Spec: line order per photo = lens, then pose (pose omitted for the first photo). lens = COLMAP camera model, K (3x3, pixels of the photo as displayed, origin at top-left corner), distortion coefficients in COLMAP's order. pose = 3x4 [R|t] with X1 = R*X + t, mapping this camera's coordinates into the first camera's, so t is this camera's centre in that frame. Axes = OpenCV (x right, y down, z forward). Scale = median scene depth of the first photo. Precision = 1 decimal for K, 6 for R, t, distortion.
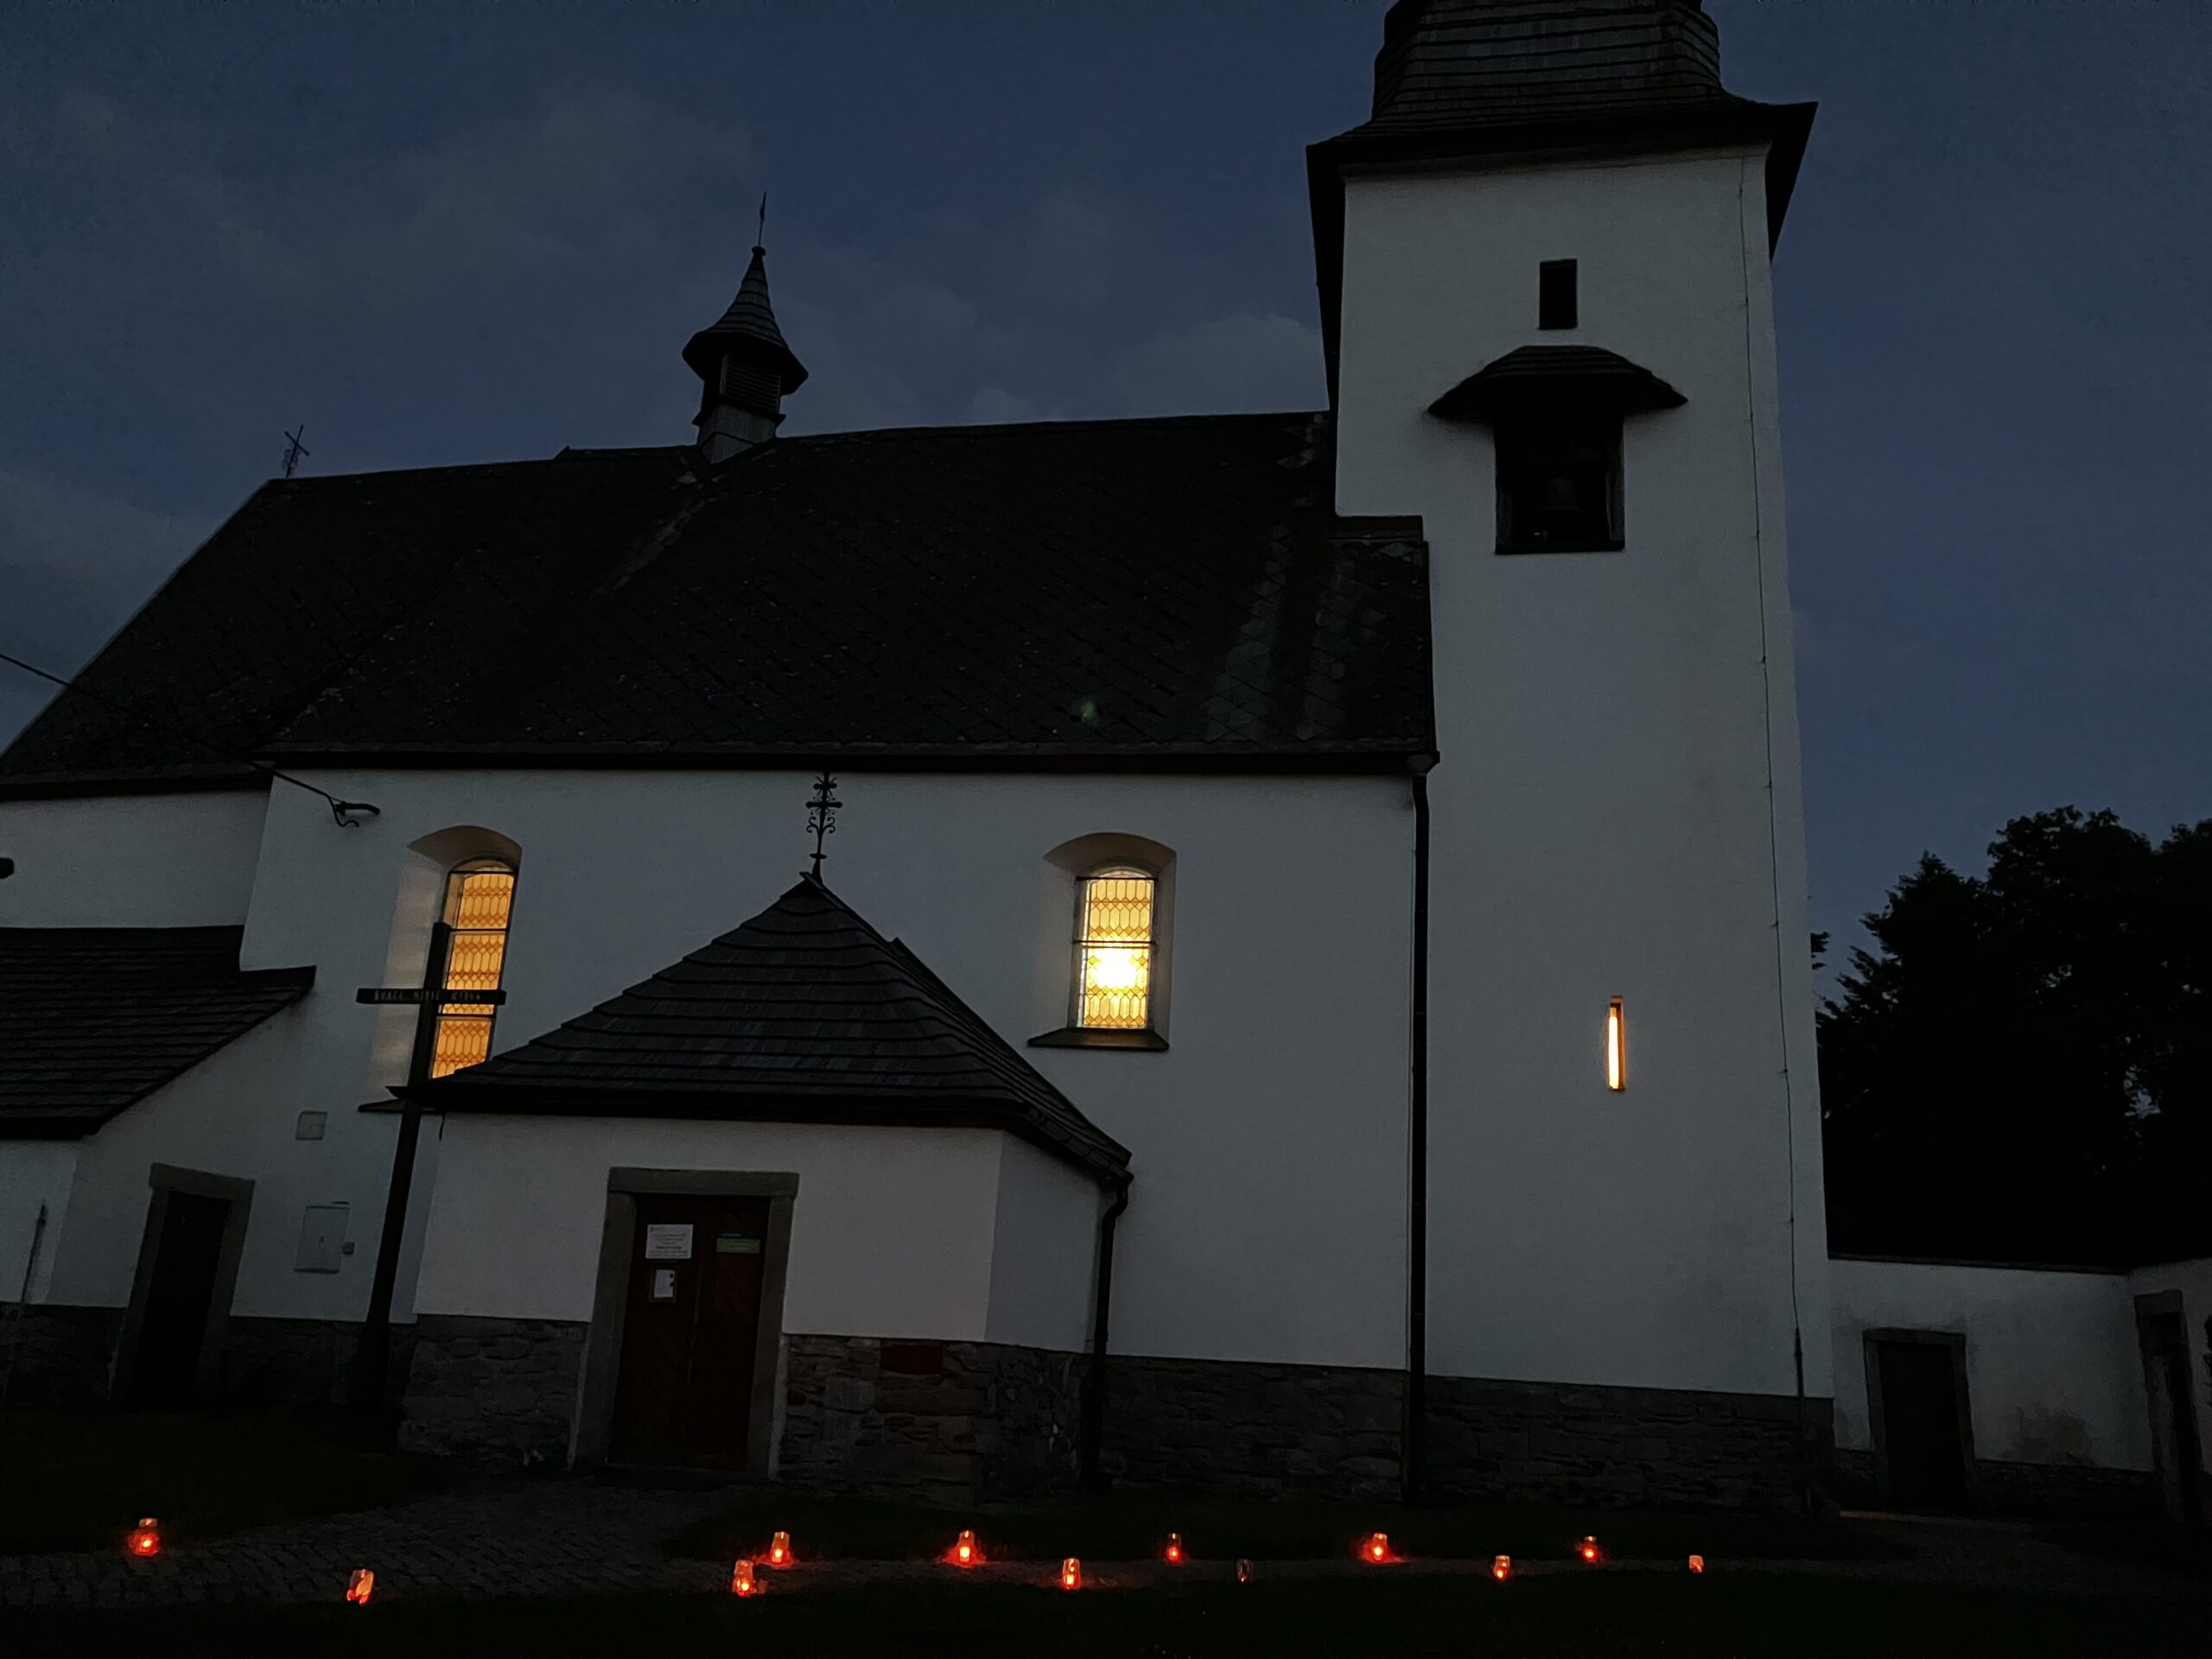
lens RADIAL K [[1809.0, 0, 1111.6], [0, 1809.0, 844.9], [0, 0, 1]] dist [0.015011, -0.009118]
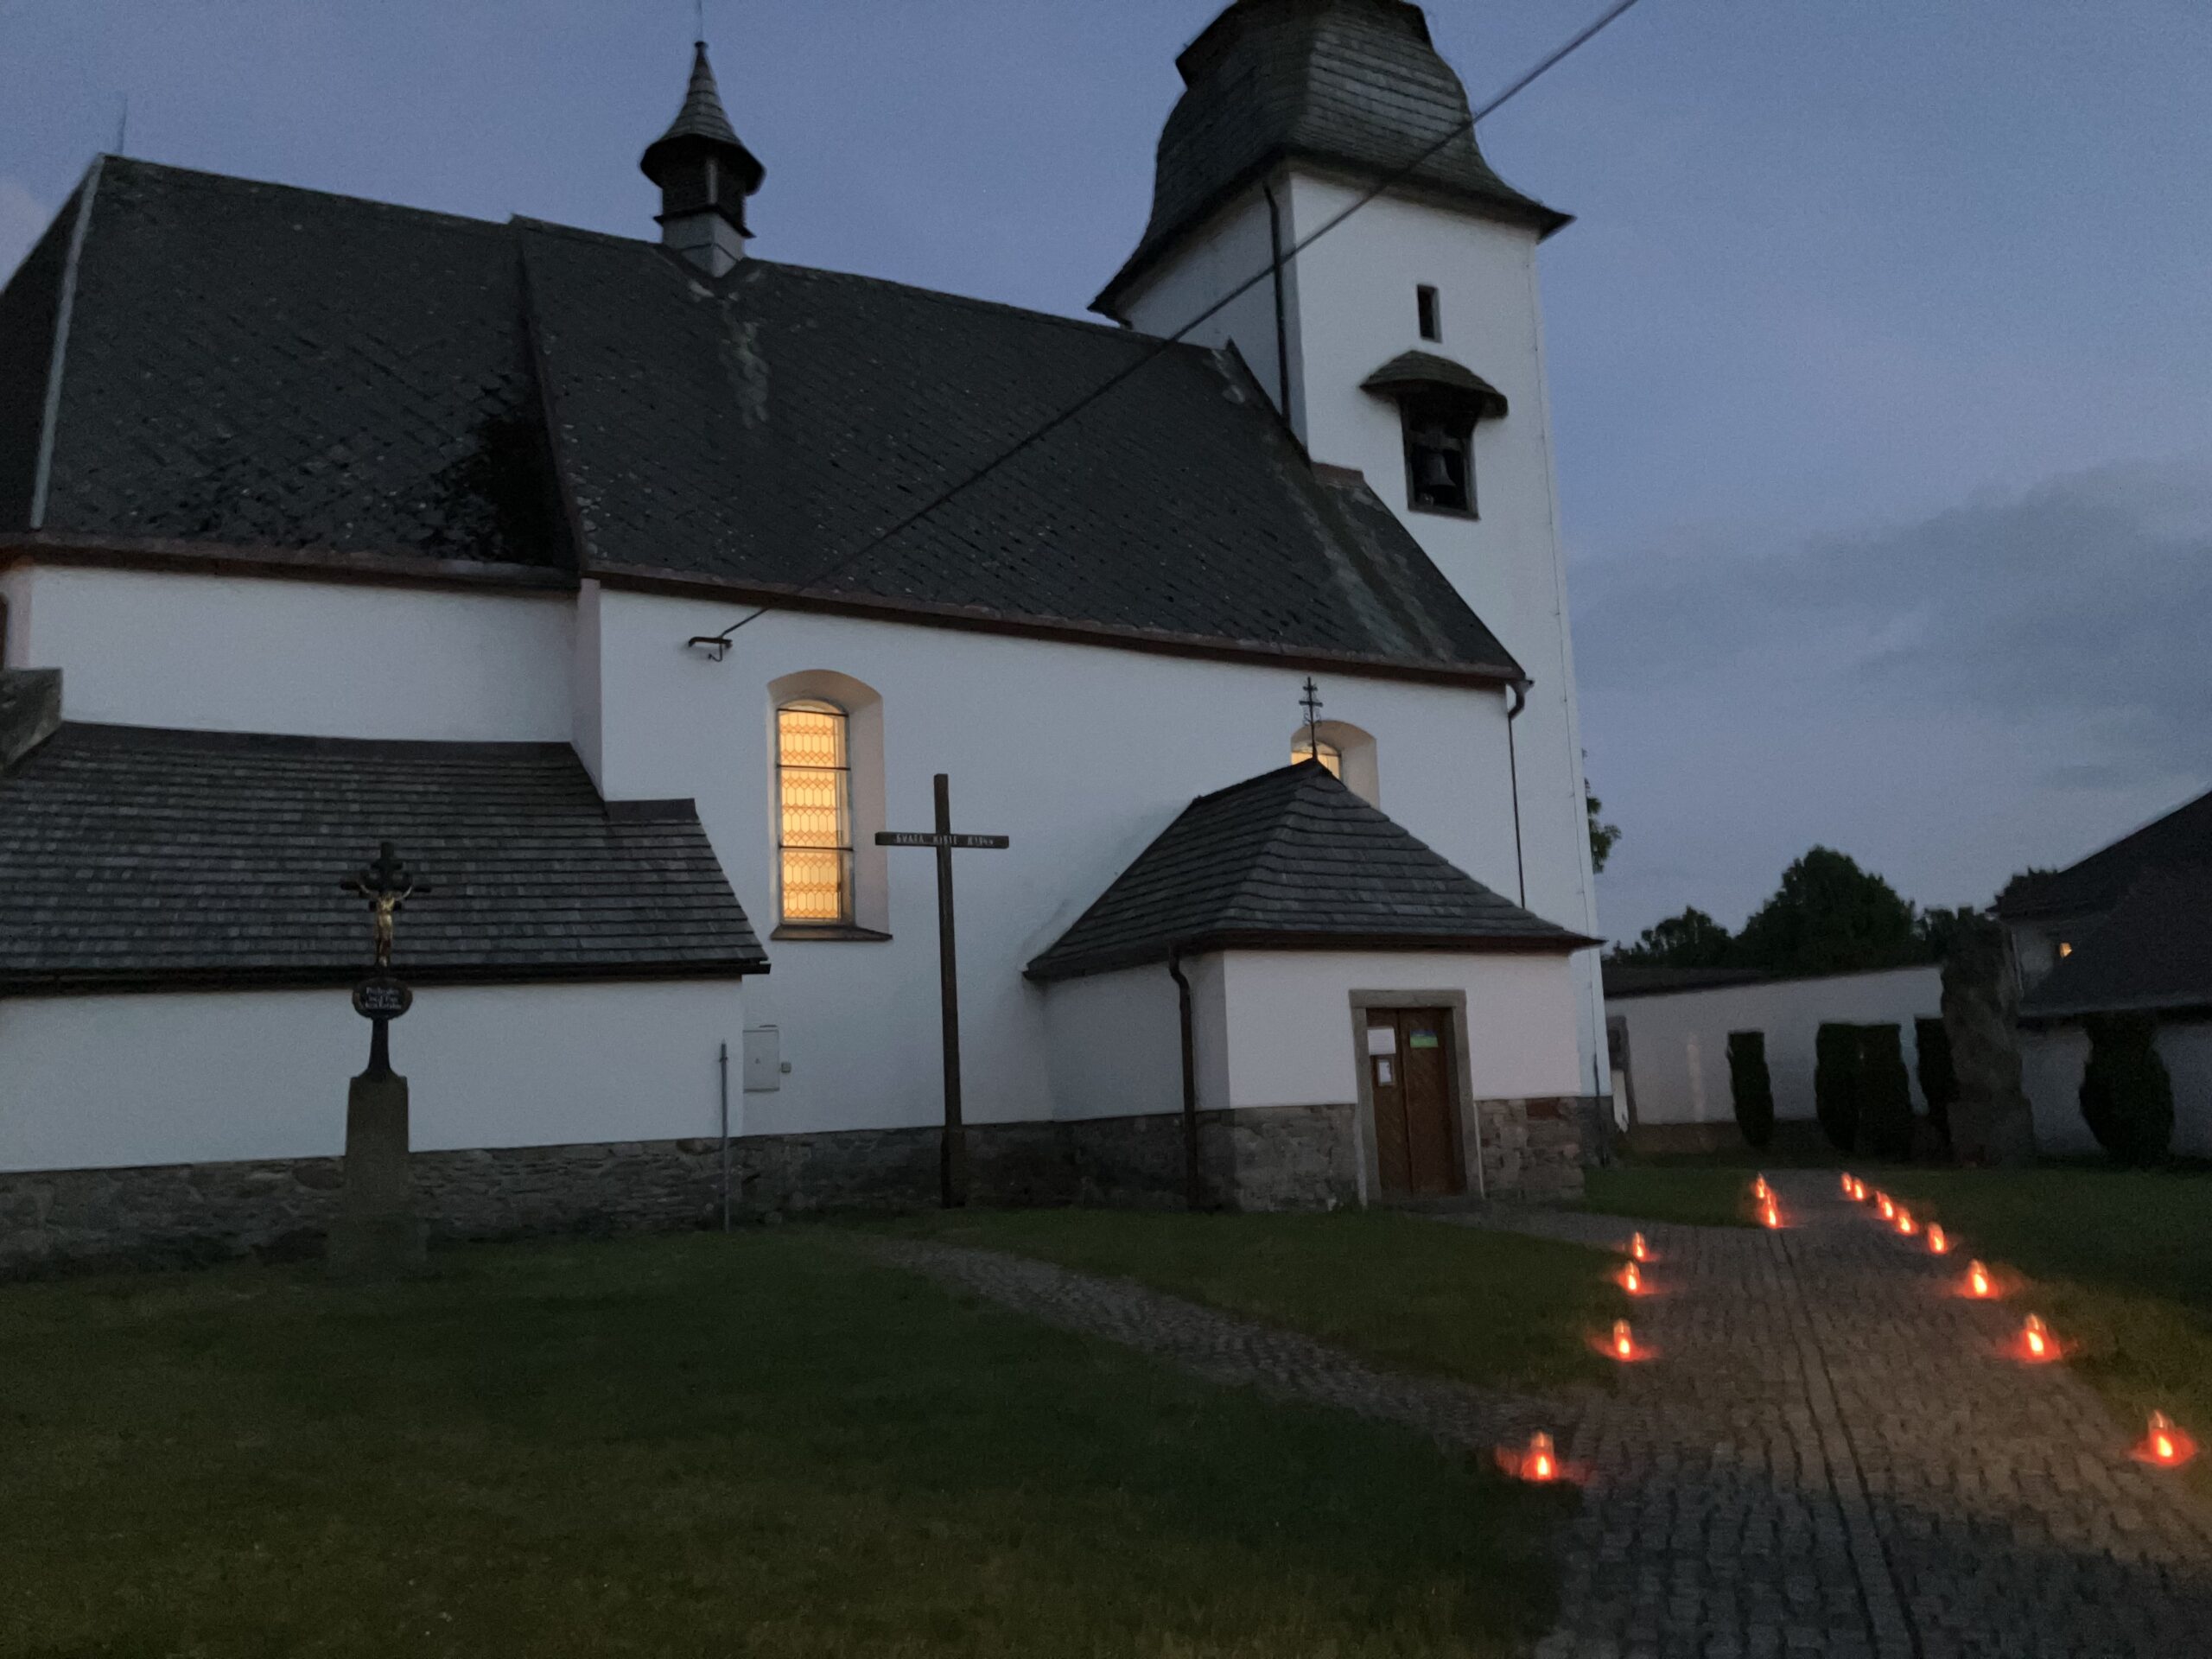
lens RADIAL K [[1809.0, 0, 1111.6], [0, 1809.0, 844.9], [0, 0, 1]] dist [0.015011, -0.009118]
pose [[0.777003, 0.010190, 0.629414, -0.902173], [-0.094663, 0.990390, 0.100826, -0.031999], [-0.622338, -0.137925, 0.770501, 0.072479]]
